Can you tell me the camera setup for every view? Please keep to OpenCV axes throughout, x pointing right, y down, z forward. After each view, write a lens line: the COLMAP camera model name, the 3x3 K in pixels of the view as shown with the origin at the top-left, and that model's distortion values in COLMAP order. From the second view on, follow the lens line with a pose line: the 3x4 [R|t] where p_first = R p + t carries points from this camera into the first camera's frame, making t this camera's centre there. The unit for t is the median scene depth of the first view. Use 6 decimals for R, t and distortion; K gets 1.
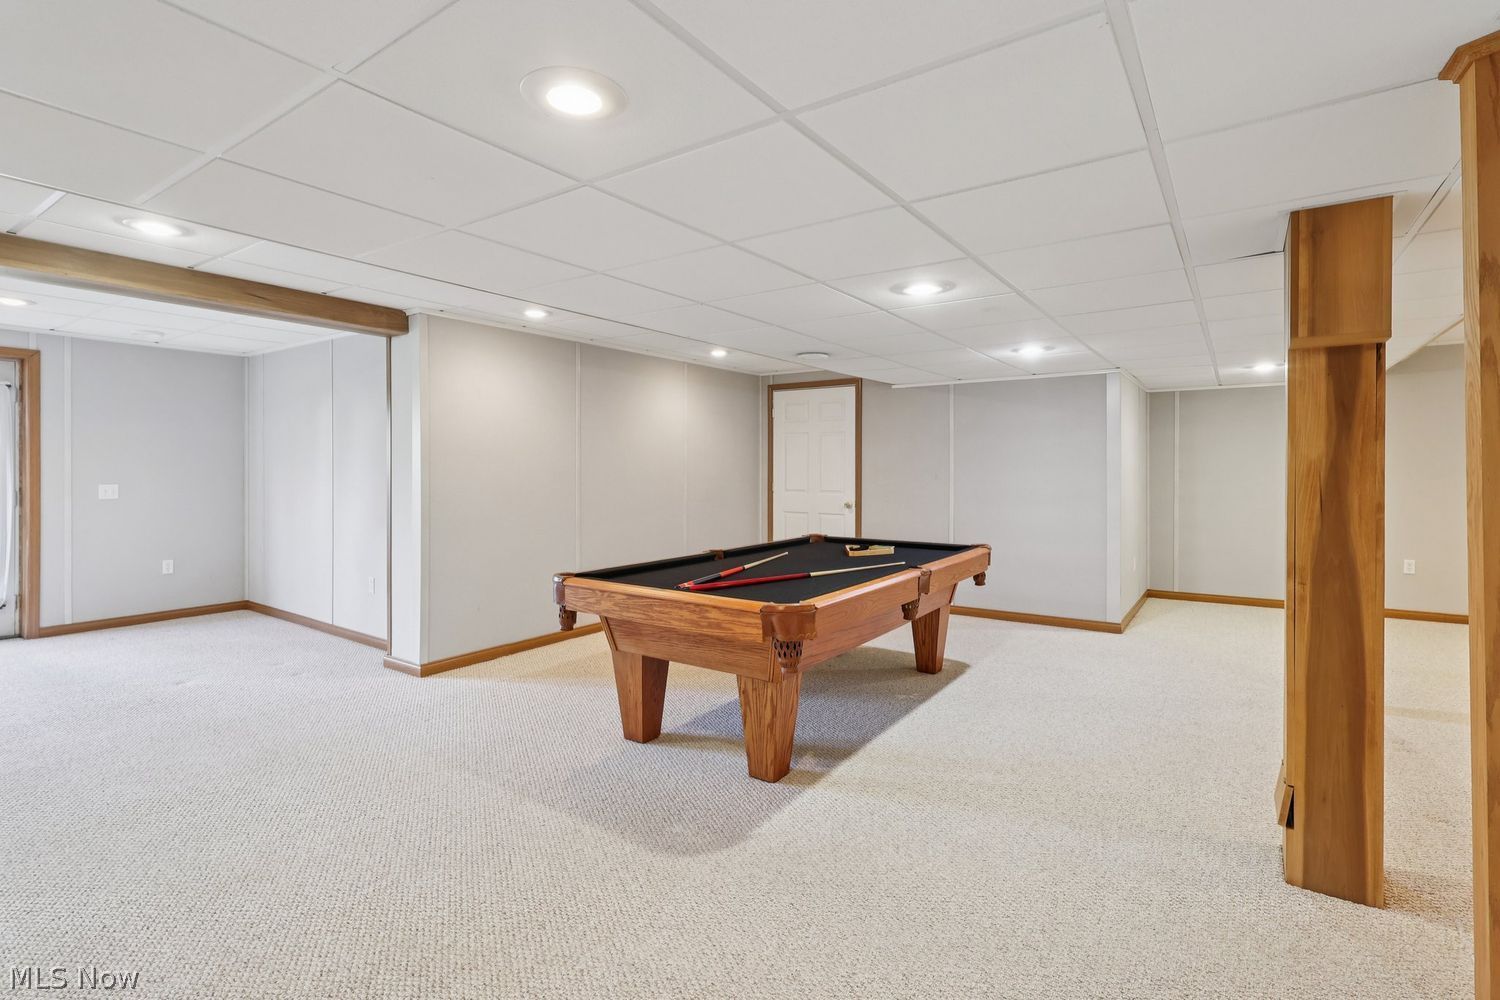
lens RADIAL K [[699.2, 0, 754.3], [0, 699.2, 473.2], [0, 0, 1]] dist [-0.000850, -0.000189]
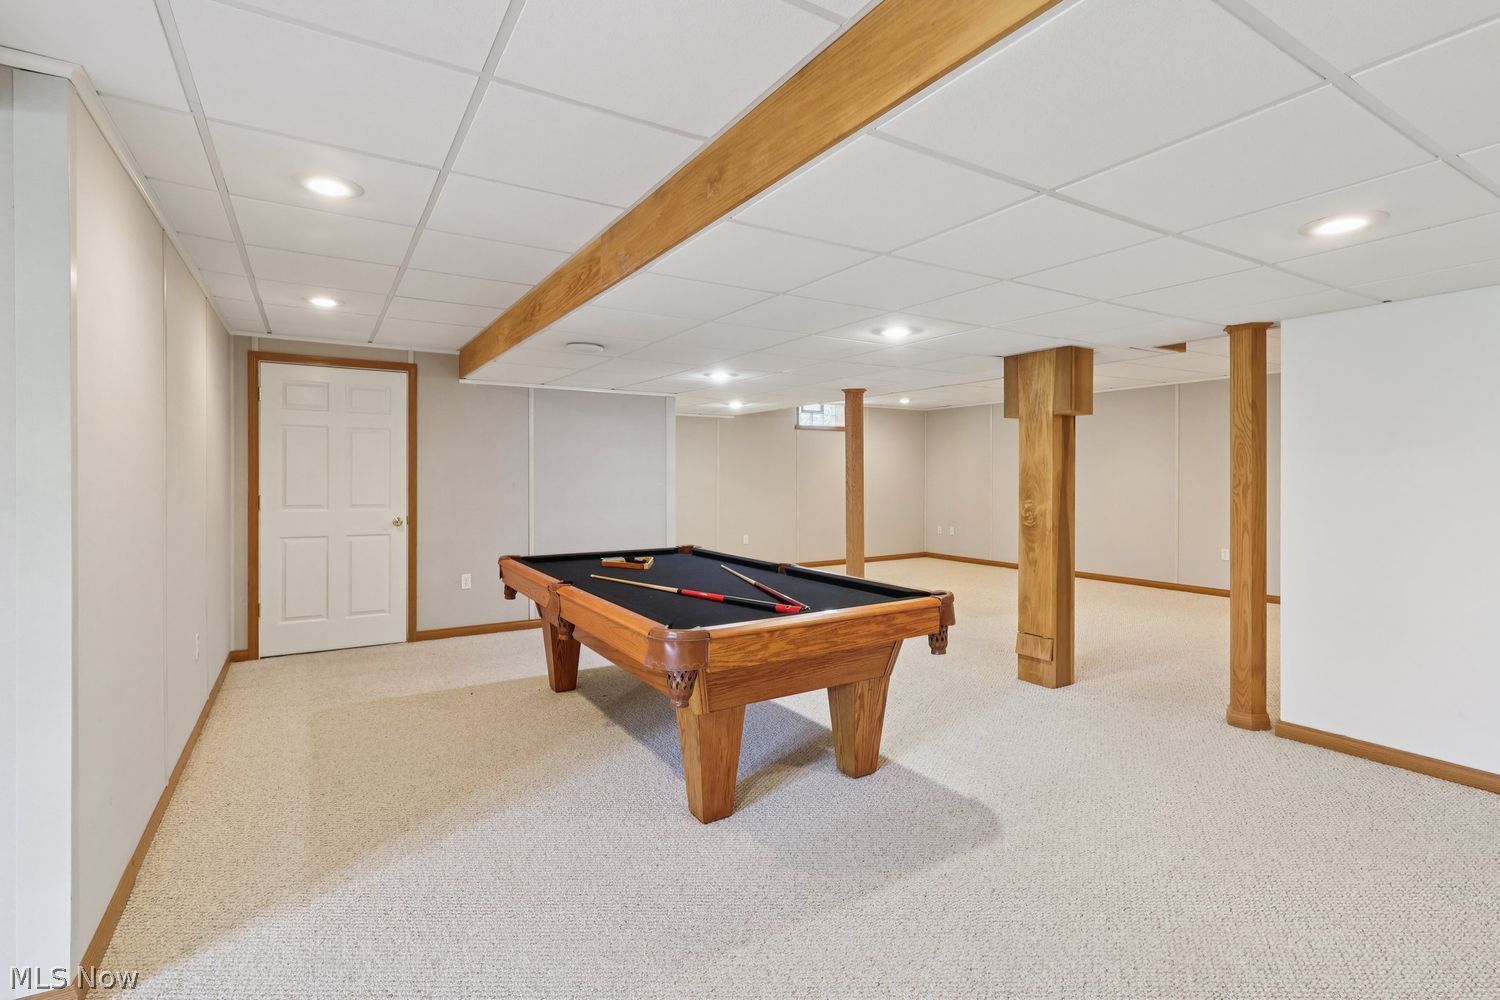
lens RADIAL K [[699.2, 0, 754.3], [0, 699.2, 473.2], [0, 0, 1]] dist [-0.000850, -0.000189]
pose [[0.391590, 0.001054, 0.920139, -1.078525], [0.005949, 0.999976, -0.003677, -0.010647], [-0.920120, 0.006914, 0.391575, 0.786674]]
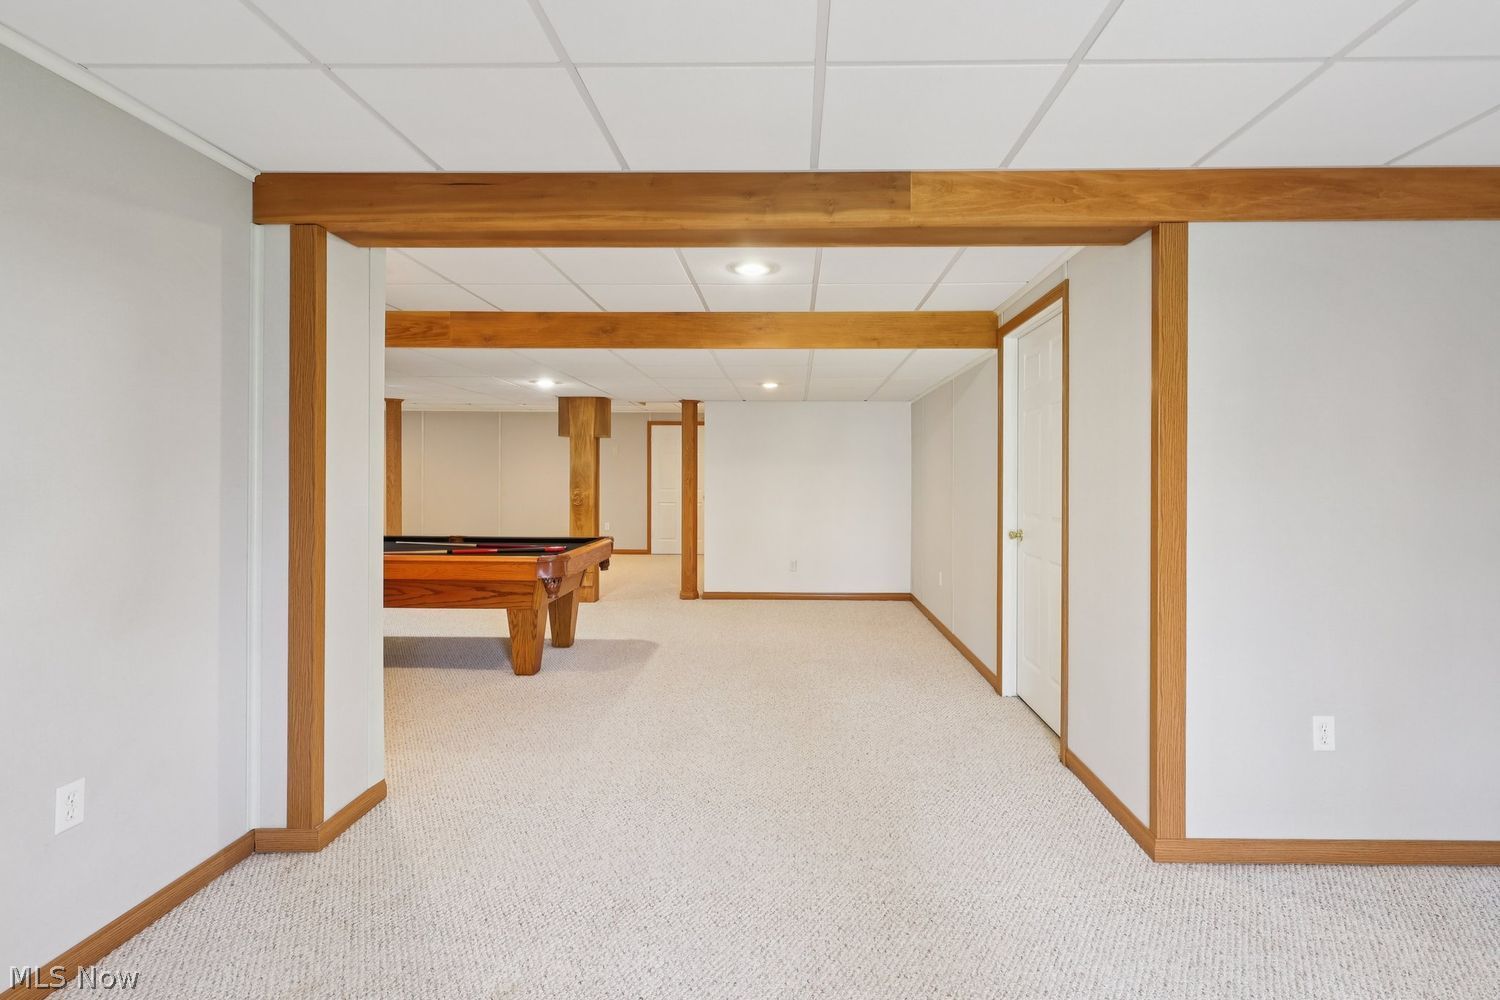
lens RADIAL K [[699.2, 0, 754.3], [0, 699.2, 473.2], [0, 0, 1]] dist [-0.000850, -0.000189]
pose [[-0.538984, -0.010839, 0.842246, -1.886220], [-0.010915, 0.999923, 0.005883, -0.030755], [-0.842245, -0.006022, -0.539061, 1.689508]]
